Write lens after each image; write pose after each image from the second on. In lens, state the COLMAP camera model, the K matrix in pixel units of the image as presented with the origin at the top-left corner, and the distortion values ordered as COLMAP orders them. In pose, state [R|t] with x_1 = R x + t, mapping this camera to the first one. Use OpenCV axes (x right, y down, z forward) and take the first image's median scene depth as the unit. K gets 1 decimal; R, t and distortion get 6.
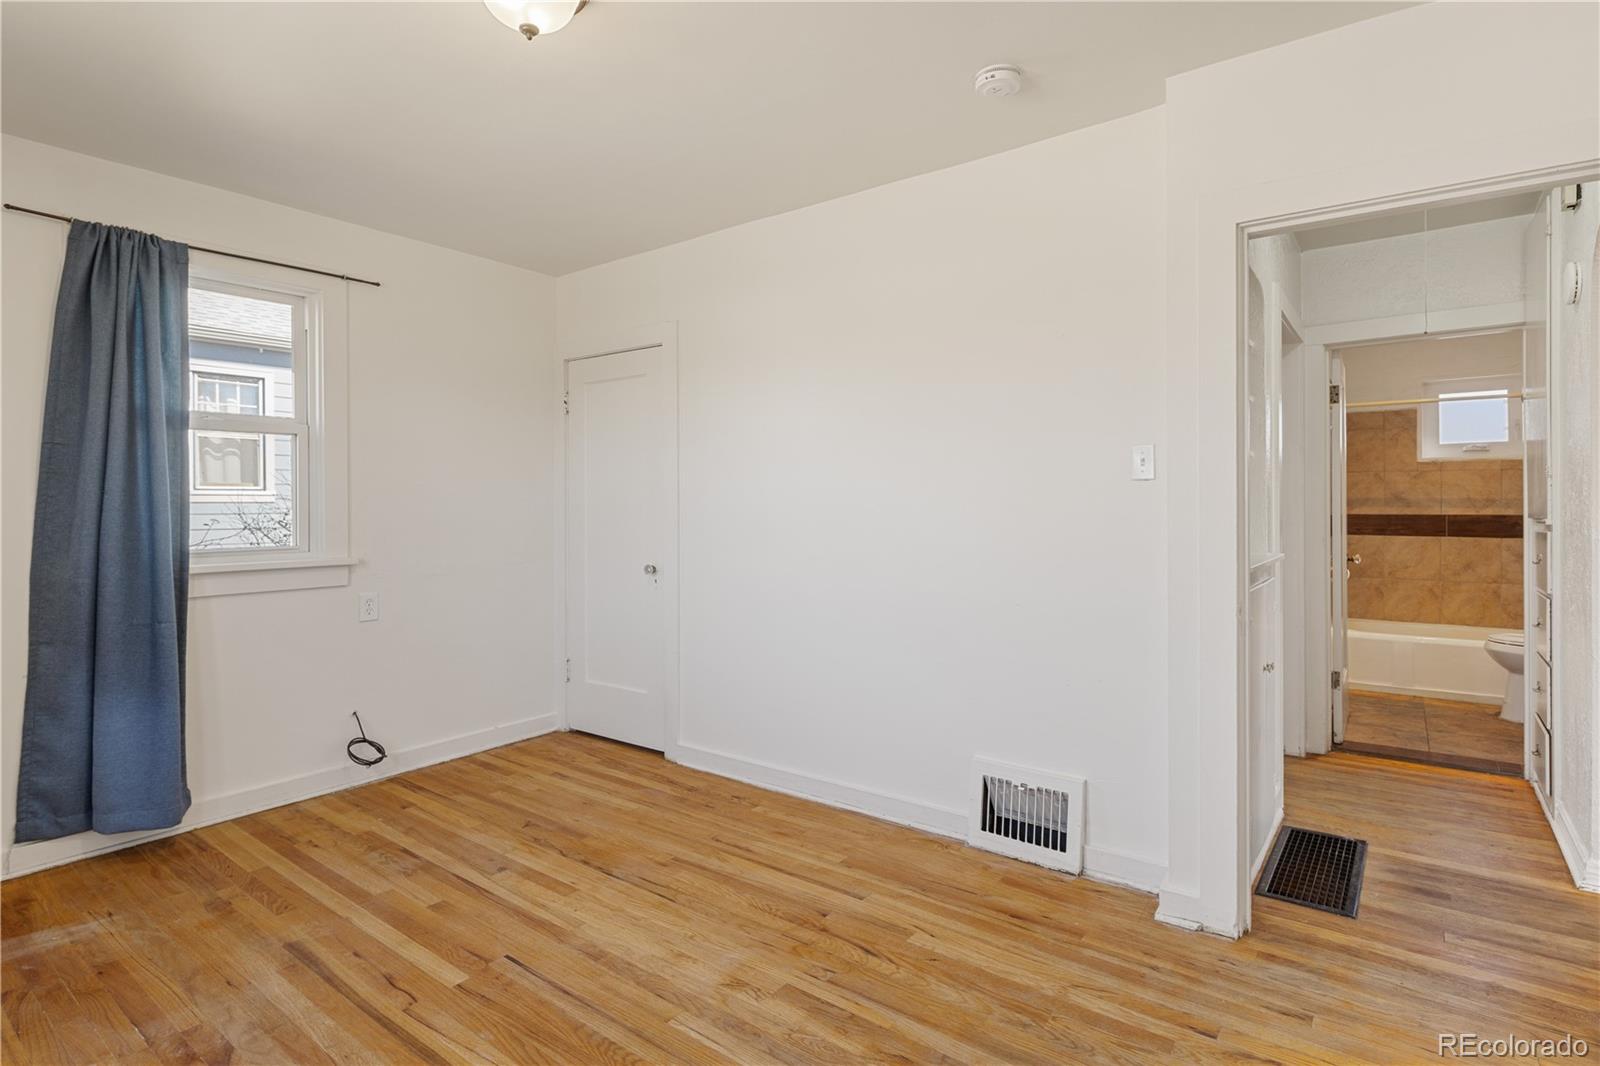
lens RADIAL K [[786.2, 0, 748.7], [0, 786.2, 507.9], [0, 0, 1]] dist [-0.001528, -0.001557]
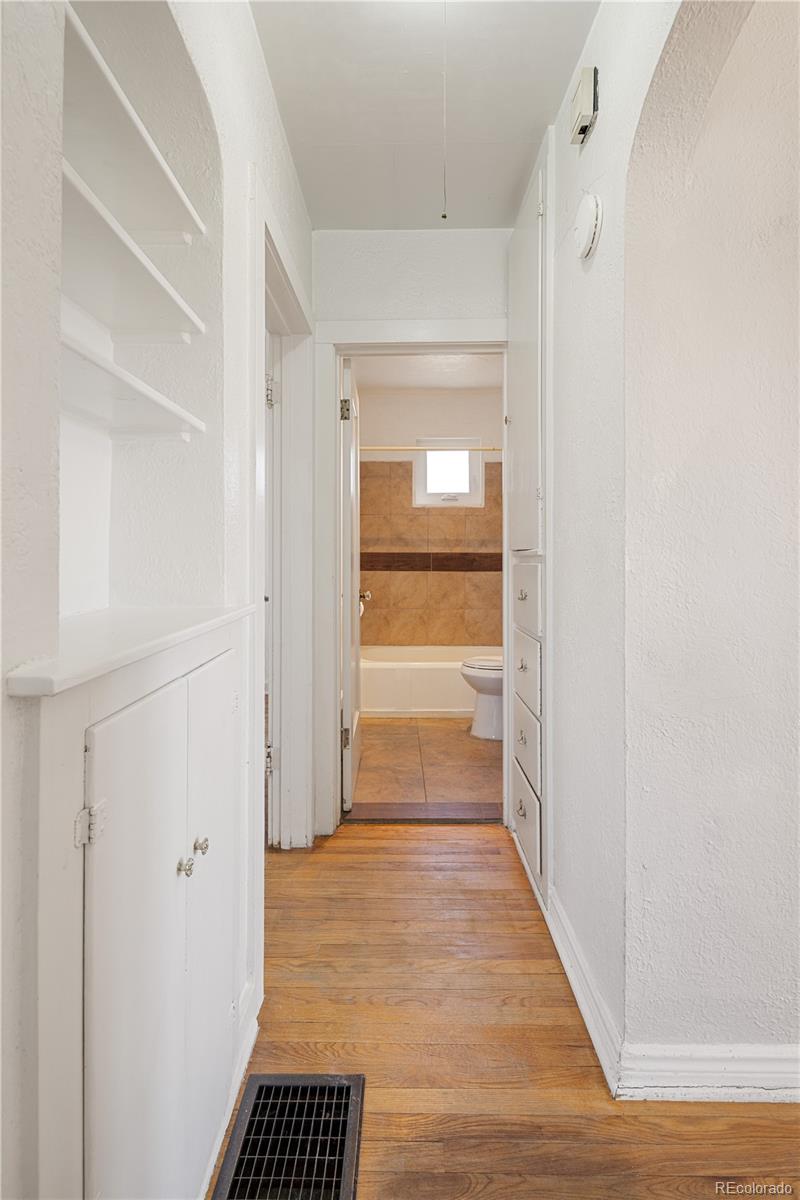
lens RADIAL K [[589.6, 0, 399.8], [0, 589.6, 600.1], [0, 0, 1]] dist [-0.001528, -0.001557]
pose [[0.768076, -0.046292, 0.638683, 0.451796], [-0.003619, 0.997054, 0.076619, 0.019135], [-0.640348, -0.061161, 0.765646, 0.553360]]
